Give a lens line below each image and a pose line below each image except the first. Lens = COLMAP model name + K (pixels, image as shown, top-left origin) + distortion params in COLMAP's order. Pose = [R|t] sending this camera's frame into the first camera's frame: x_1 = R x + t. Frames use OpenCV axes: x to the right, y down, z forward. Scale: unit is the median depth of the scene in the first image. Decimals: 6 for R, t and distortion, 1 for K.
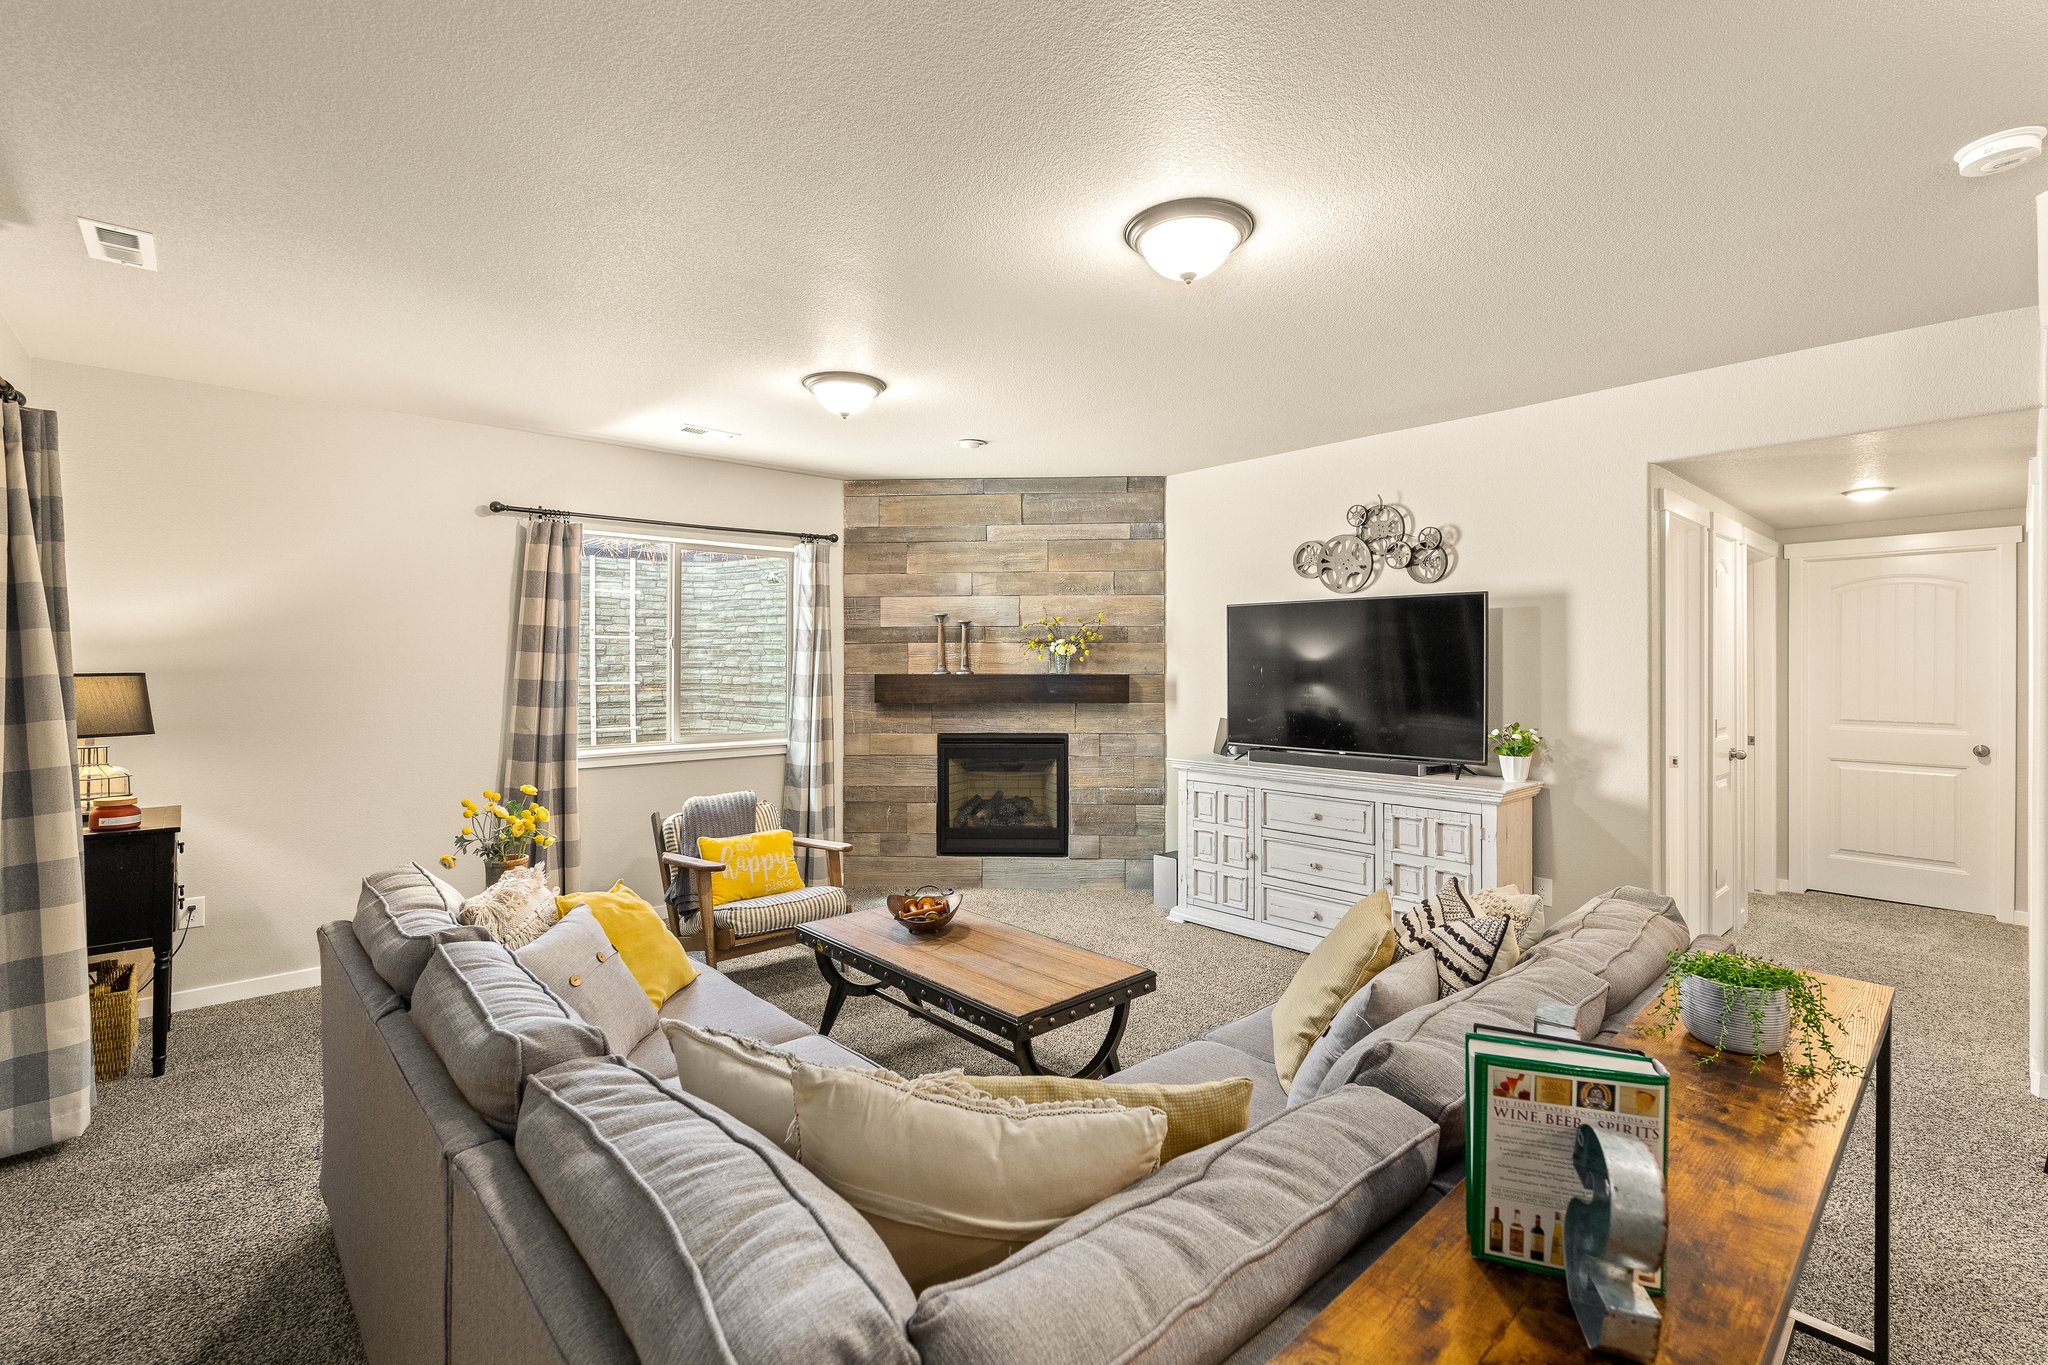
lens RADIAL K [[894.4, 0, 1030.7], [0, 894.4, 660.5], [0, 0, 1]] dist [-0.000166, 0.000111]
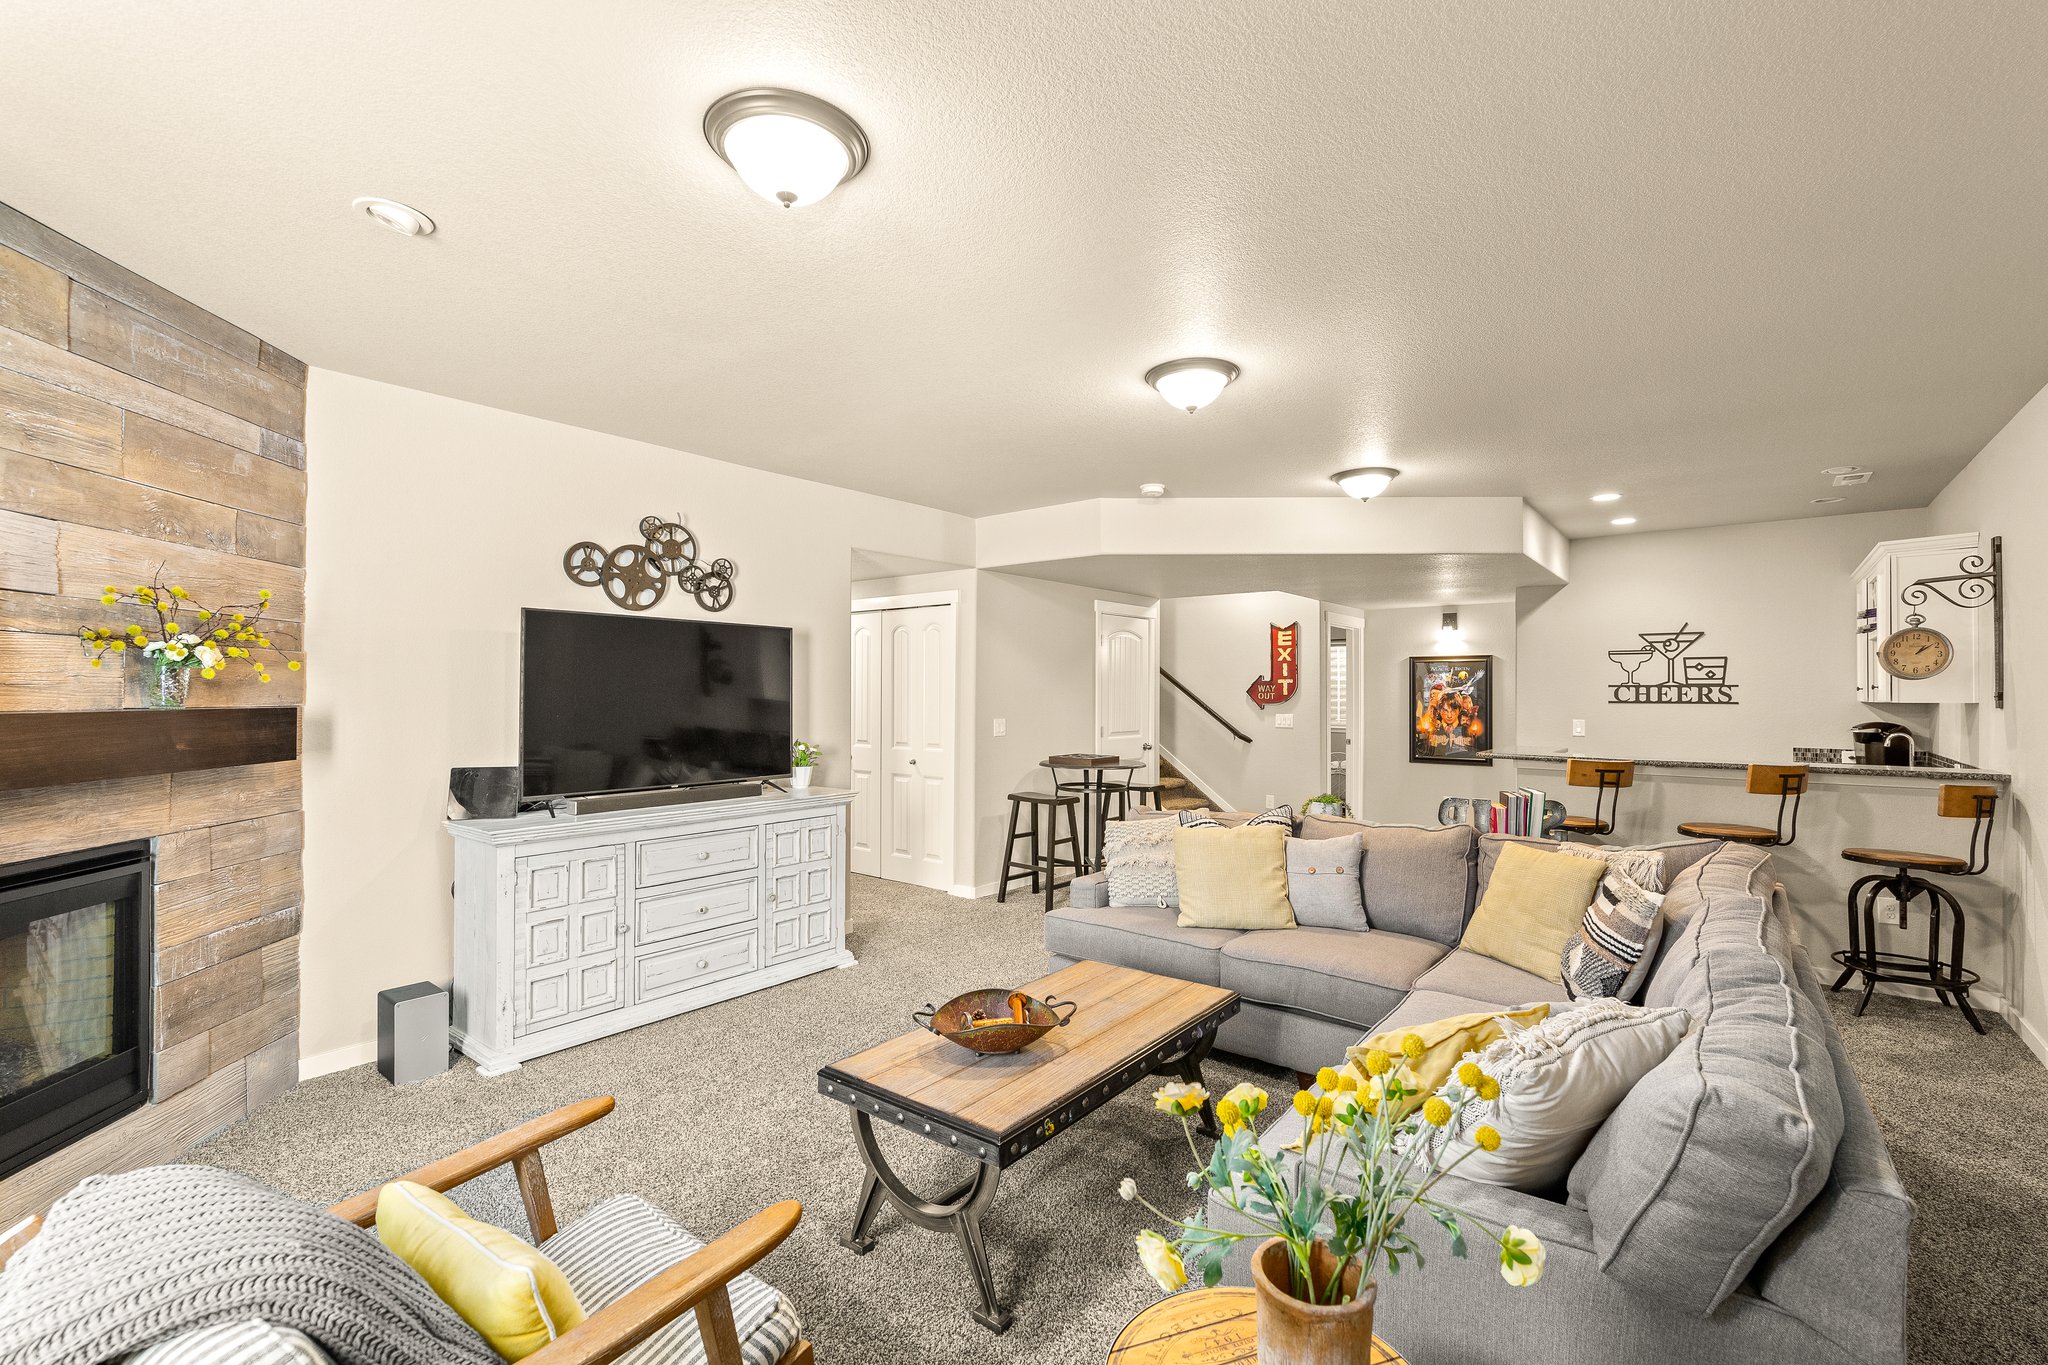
lens RADIAL K [[894.4, 0, 1028.4], [0, 894.4, 694.0], [0, 0, 1]] dist [-0.000166, 0.000111]
pose [[-0.145642, 0.002592, 0.989334, -0.488458], [-0.002052, 0.999994, -0.002921, 0.007945], [-0.989335, -0.002455, -0.145635, 0.620464]]
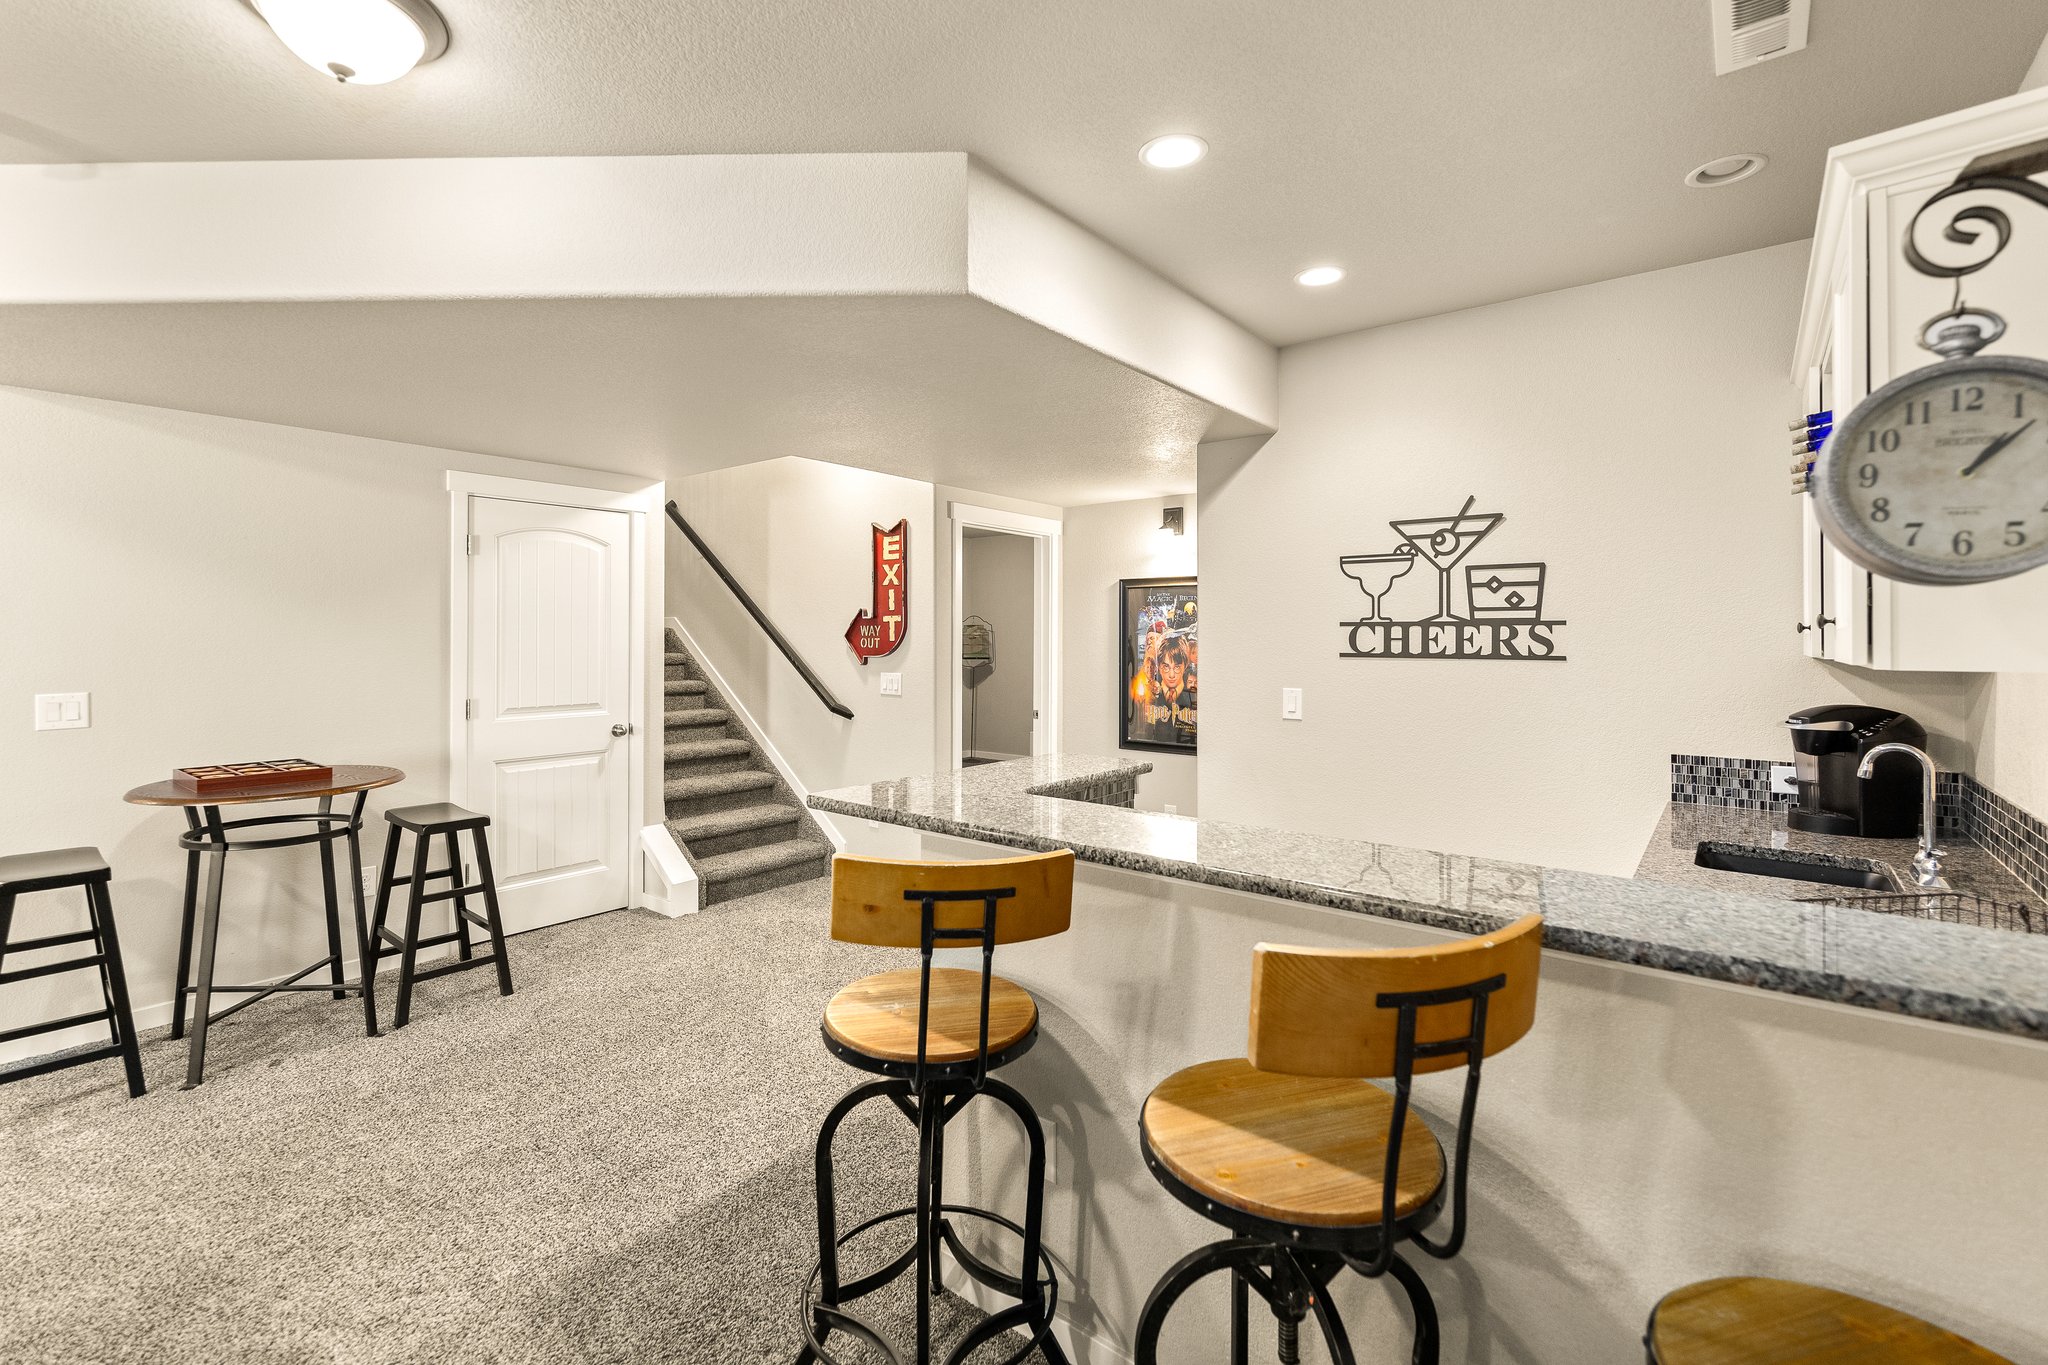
lens RADIAL K [[894.4, 0, 1034.7], [0, 894.4, 639.8], [0, 0, 1]] dist [-0.000166, 0.000111]
pose [[-0.150242, 0.000707, 0.988649, -0.357786], [-0.000539, 1.000000, -0.000797, 0.006815], [-0.988649, -0.000653, -0.150242, 0.449315]]
